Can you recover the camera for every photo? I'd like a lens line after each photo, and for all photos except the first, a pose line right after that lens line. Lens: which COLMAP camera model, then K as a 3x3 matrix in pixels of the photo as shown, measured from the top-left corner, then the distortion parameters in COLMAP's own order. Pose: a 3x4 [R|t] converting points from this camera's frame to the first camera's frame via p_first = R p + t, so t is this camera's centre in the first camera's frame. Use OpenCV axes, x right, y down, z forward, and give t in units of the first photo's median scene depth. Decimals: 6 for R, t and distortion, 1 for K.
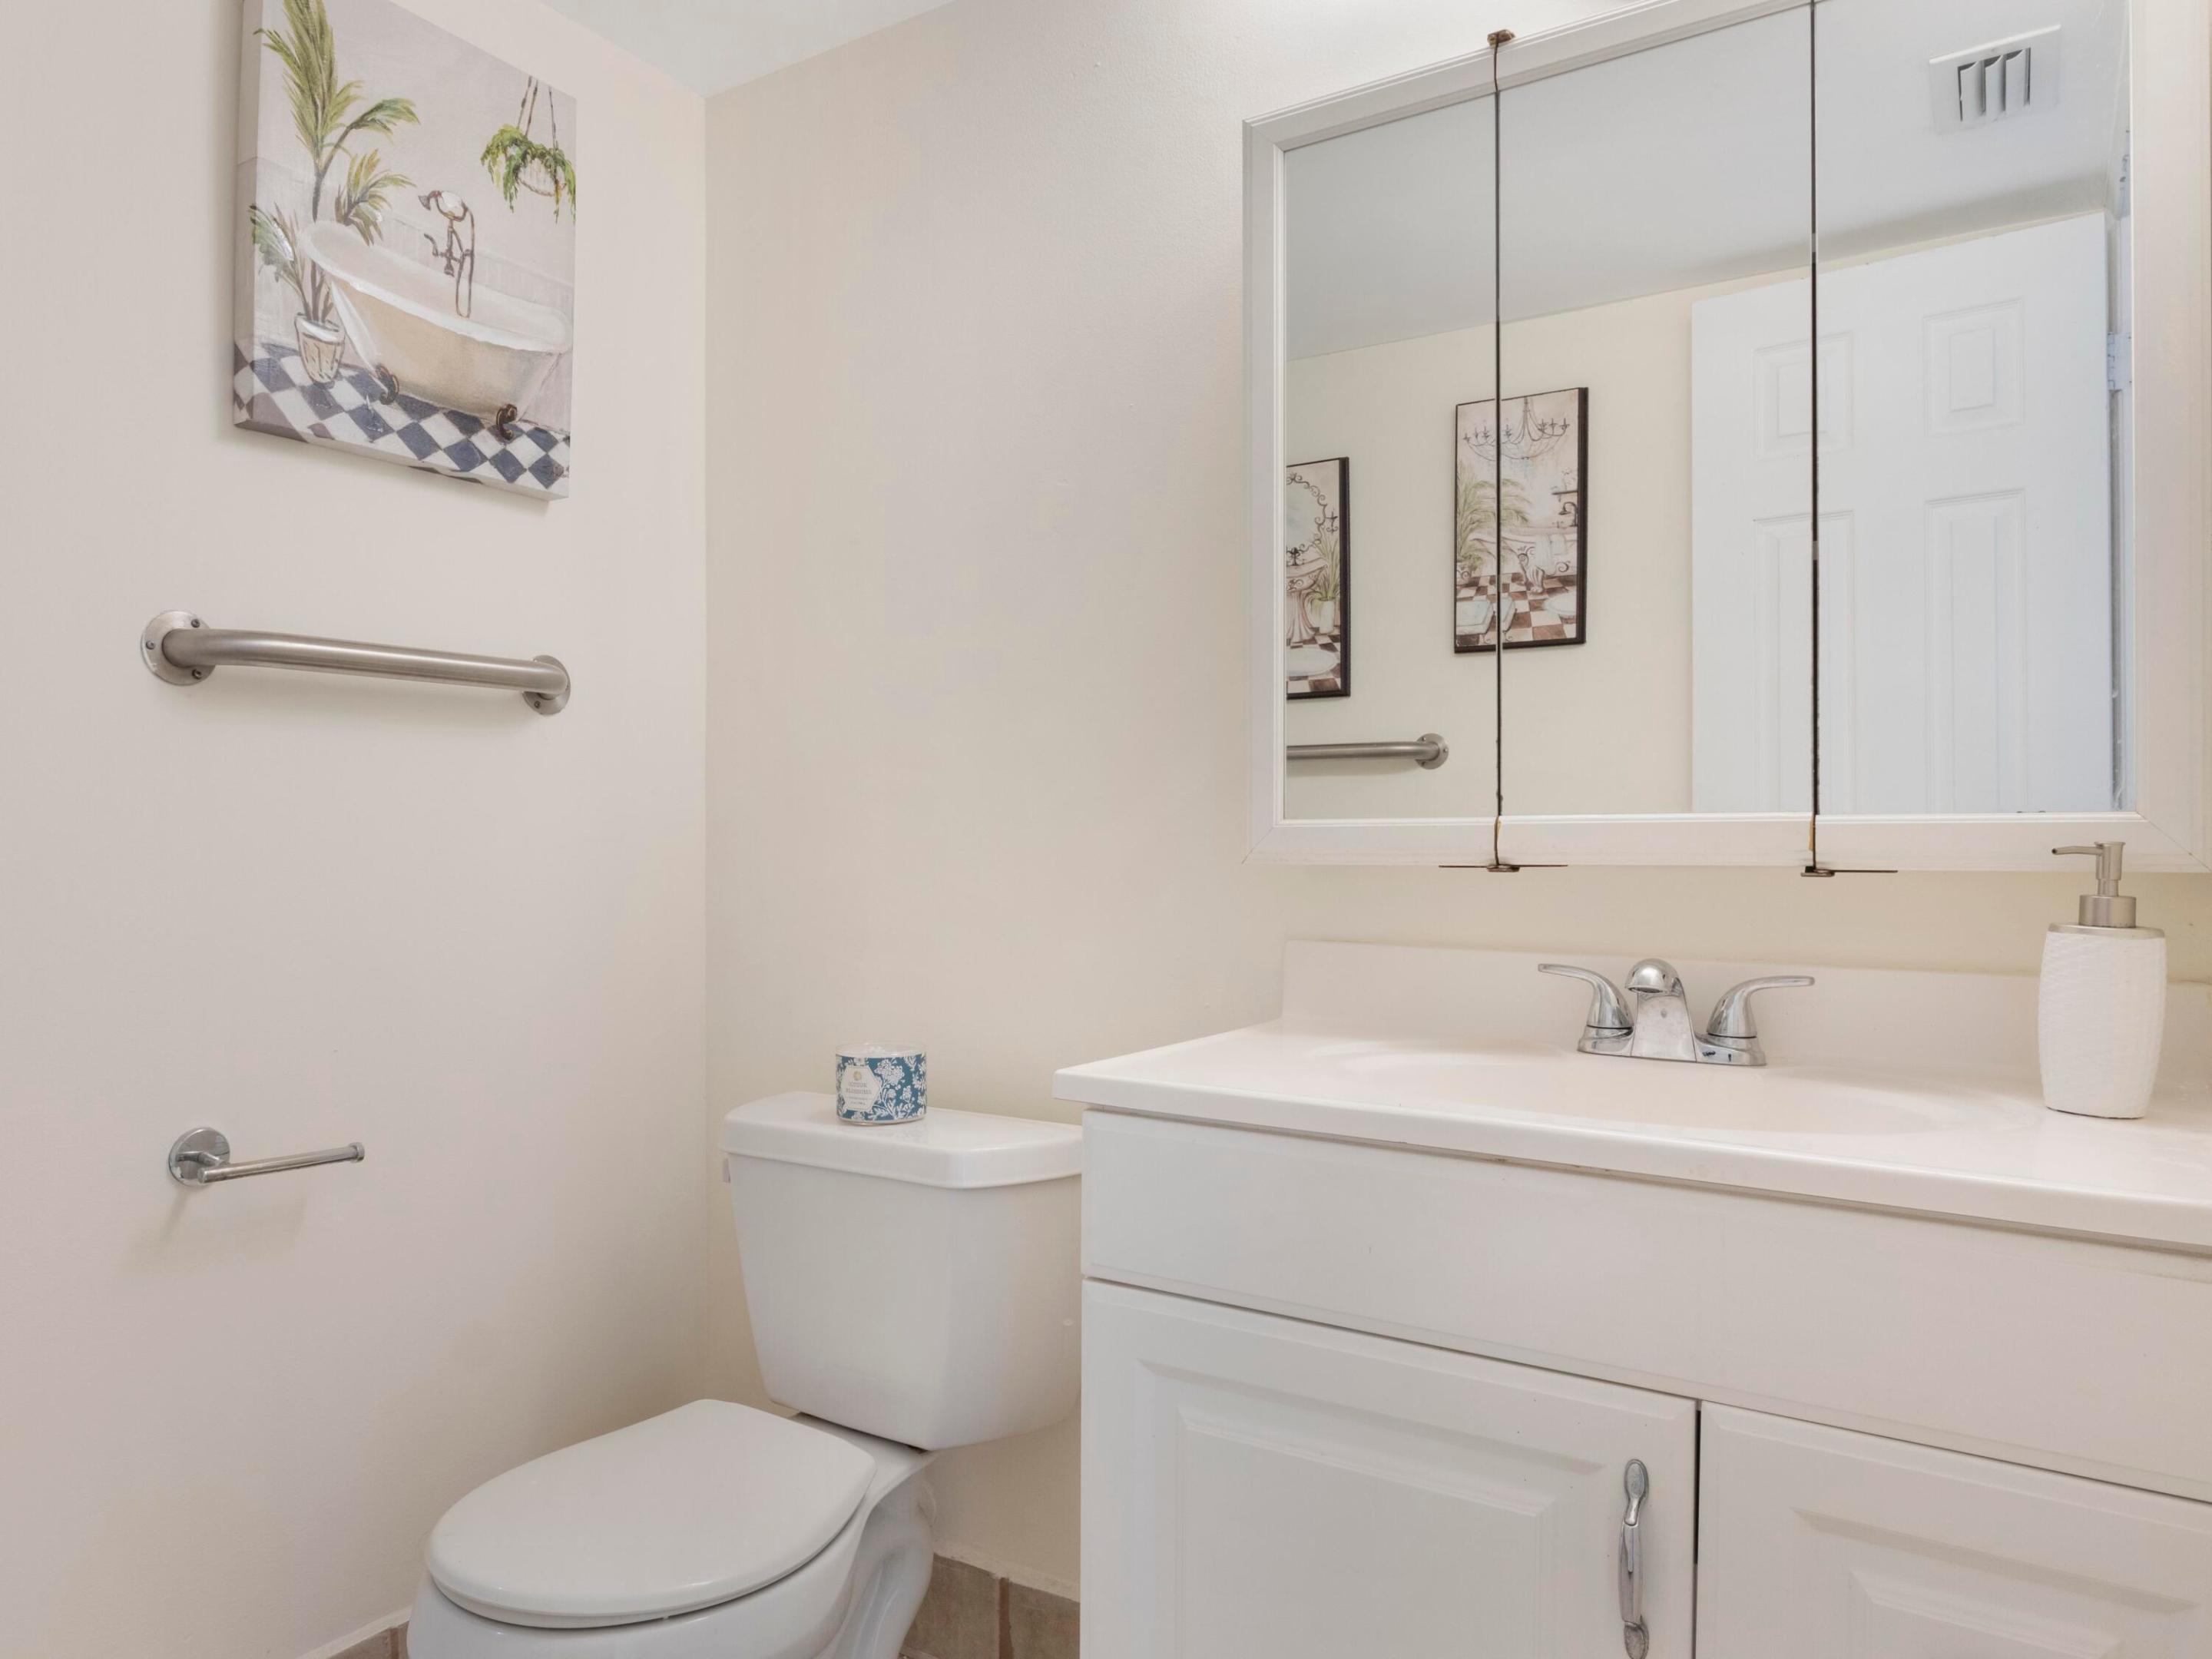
lens RADIAL K [[1443.0, 0, 1110.2], [0, 1443.0, 838.3], [0, 0, 1]] dist [-0.000456, 0.005332]
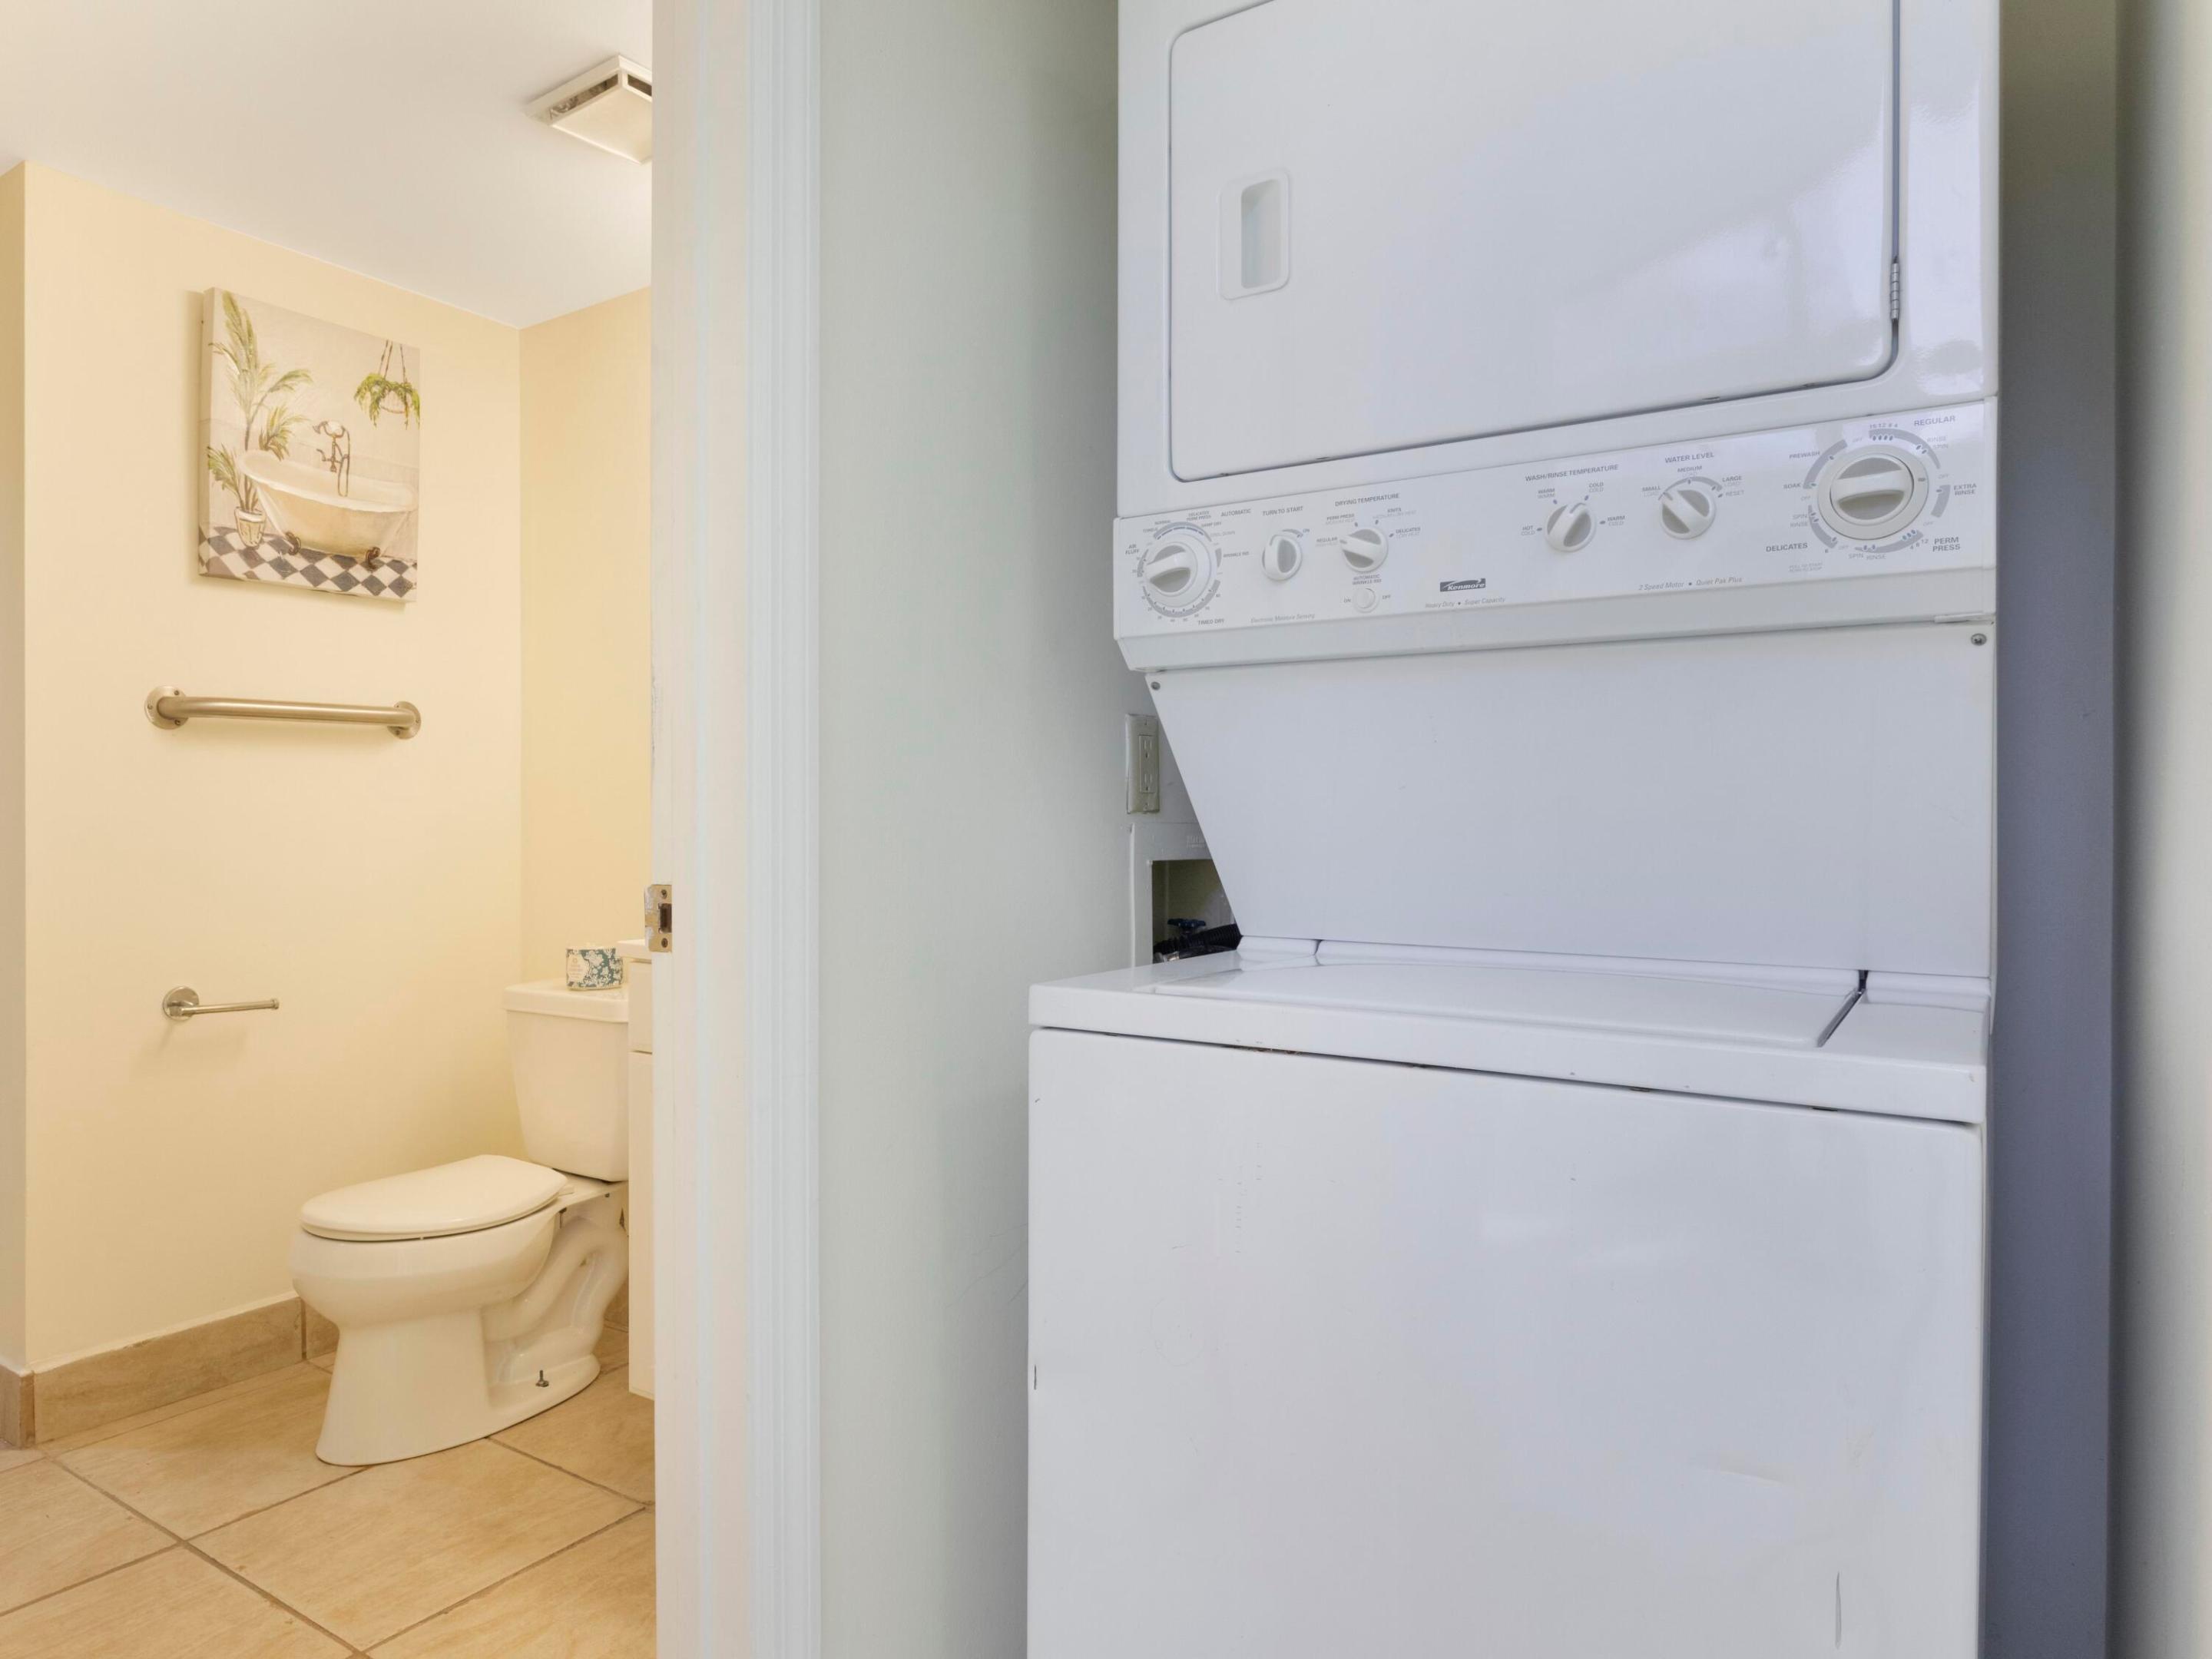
lens RADIAL K [[1443.0, 0, 1102.5], [0, 1443.0, 822.8], [0, 0, 1]] dist [-0.000456, 0.005332]
pose [[0.999227, -0.006860, -0.038717, 0.489095], [0.006962, 0.999973, 0.002487, 0.007495], [0.038699, -0.002754, 0.999247, -0.618752]]
